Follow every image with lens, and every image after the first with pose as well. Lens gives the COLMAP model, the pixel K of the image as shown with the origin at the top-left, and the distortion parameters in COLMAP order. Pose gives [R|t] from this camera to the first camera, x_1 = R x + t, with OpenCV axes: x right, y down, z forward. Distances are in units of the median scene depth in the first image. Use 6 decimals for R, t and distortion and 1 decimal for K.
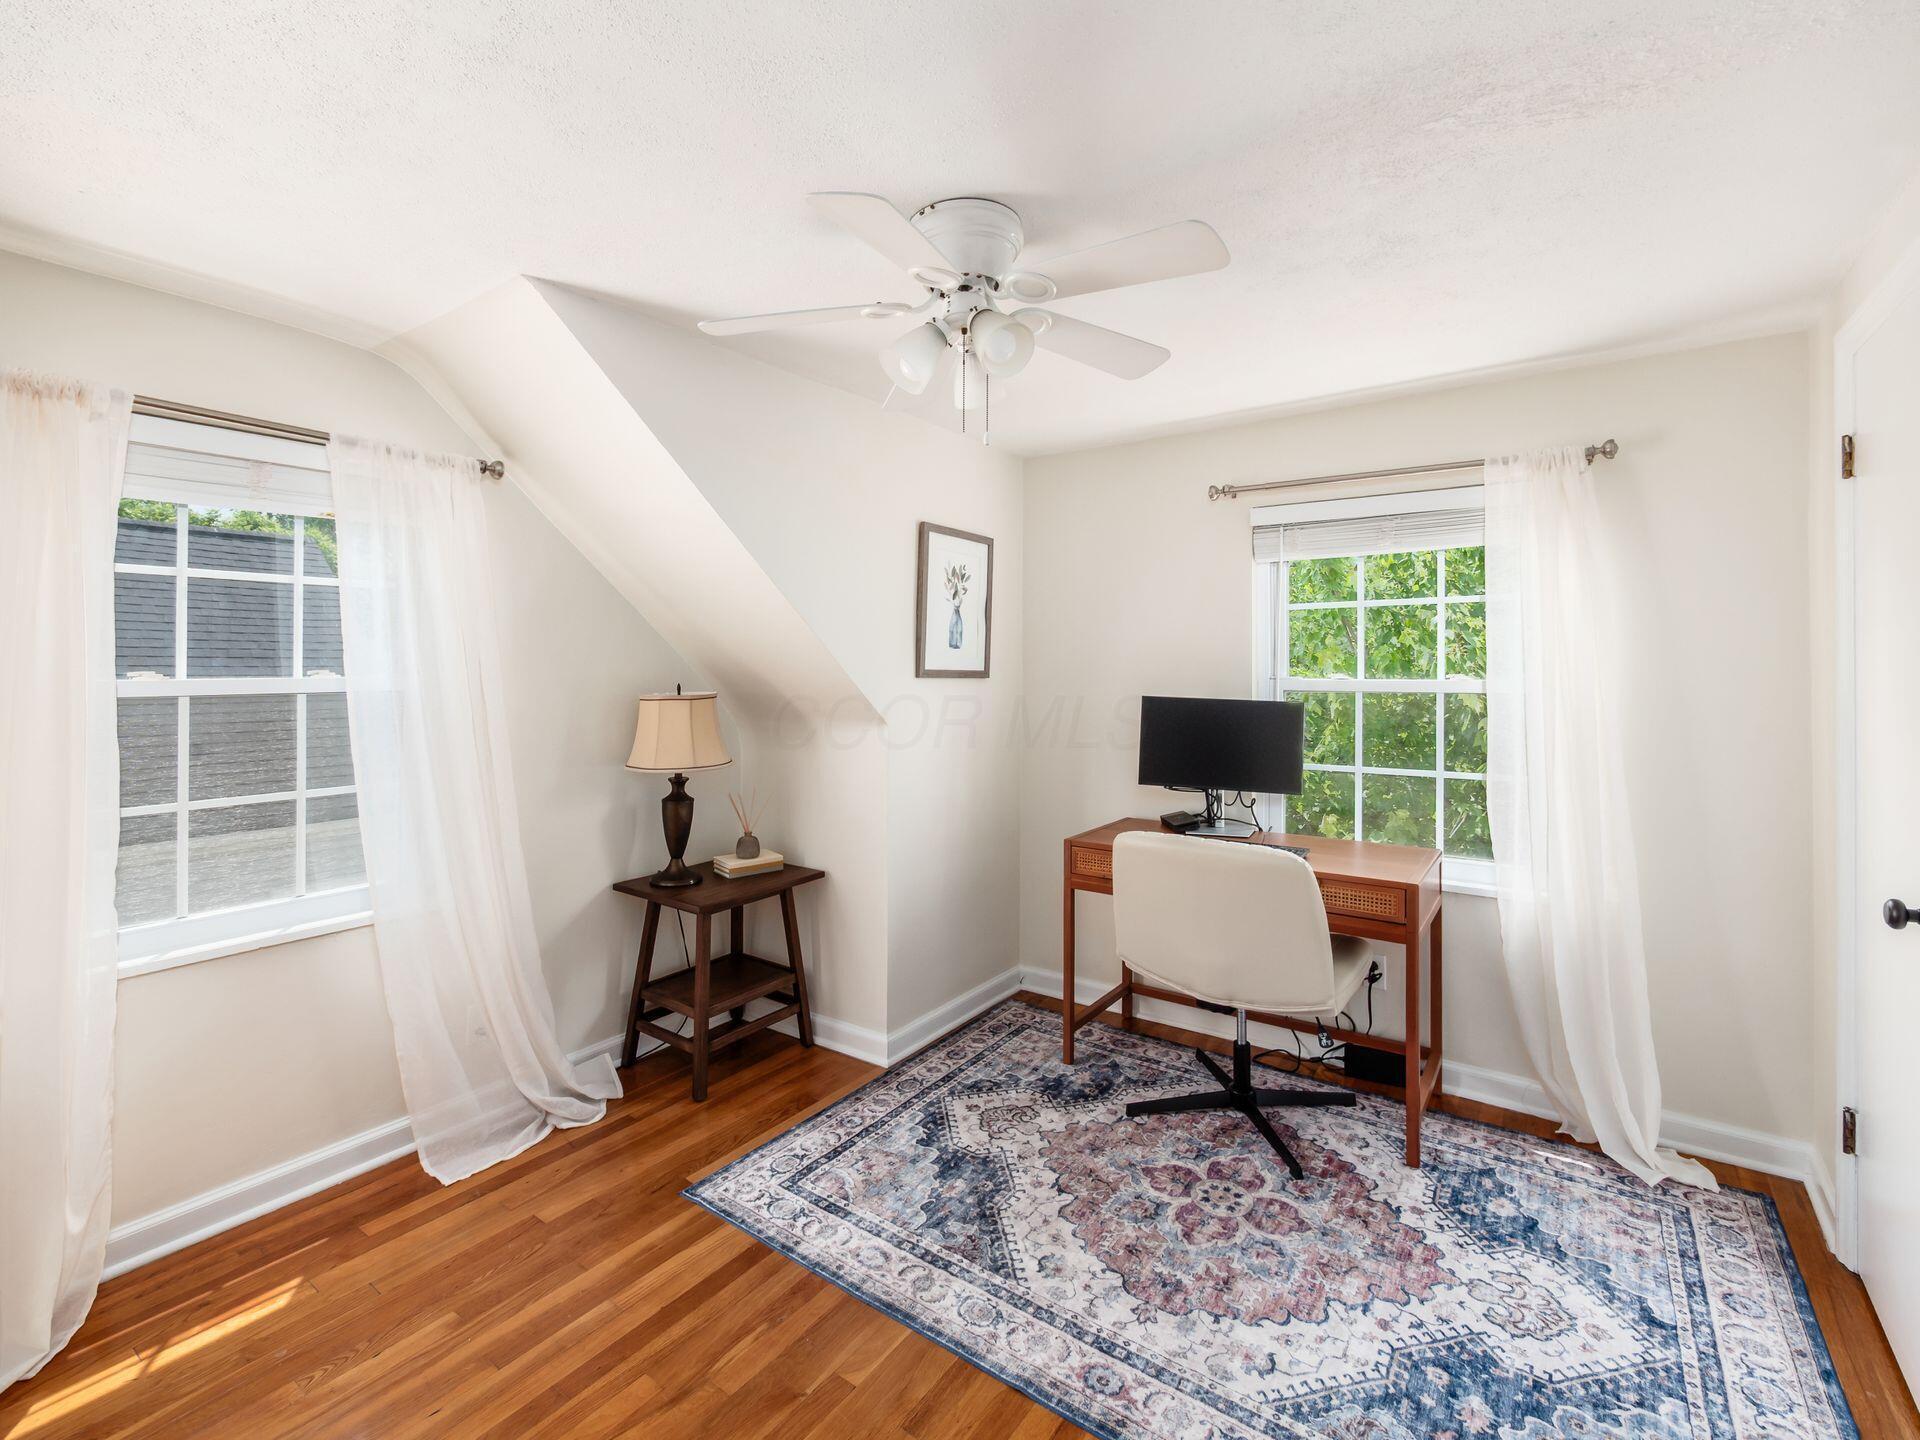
lens RADIAL K [[846.2, 0, 958.1], [0, 846.2, 655.2], [0, 0, 1]] dist [0.000724, -0.000185]
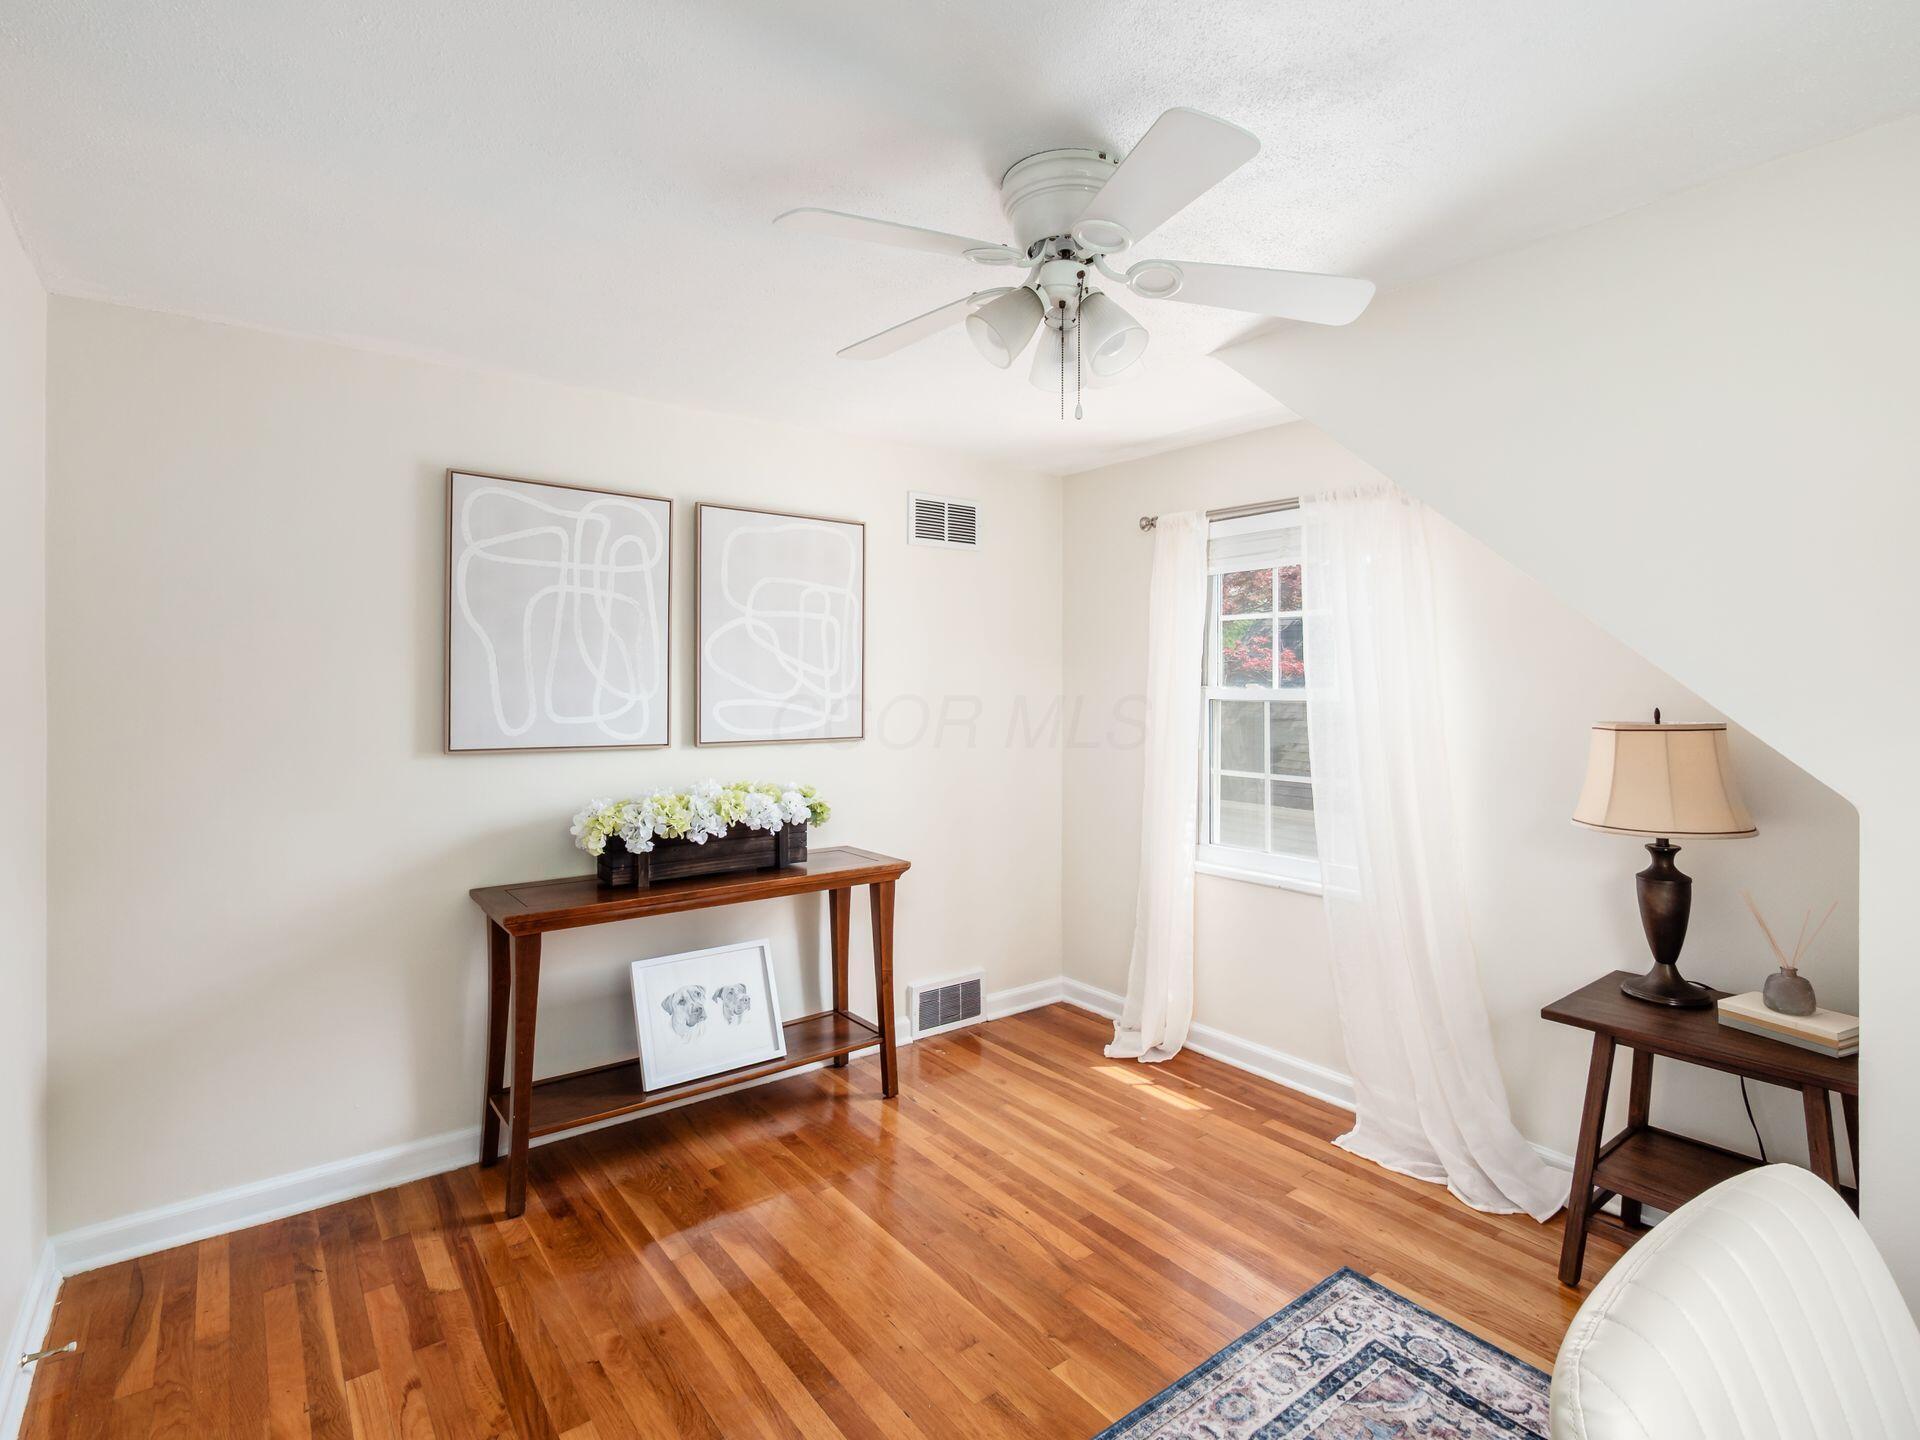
lens RADIAL K [[933.5, 0, 960.0], [0, 933.5, 720.0], [0, 0, 1]] dist [0.000219, 0.000379]
pose [[-0.283884, 0.028823, -0.958425, 0.719142], [0.005371, 0.999580, 0.028470, 0.026579], [0.958844, 0.002934, -0.283919, 0.890360]]
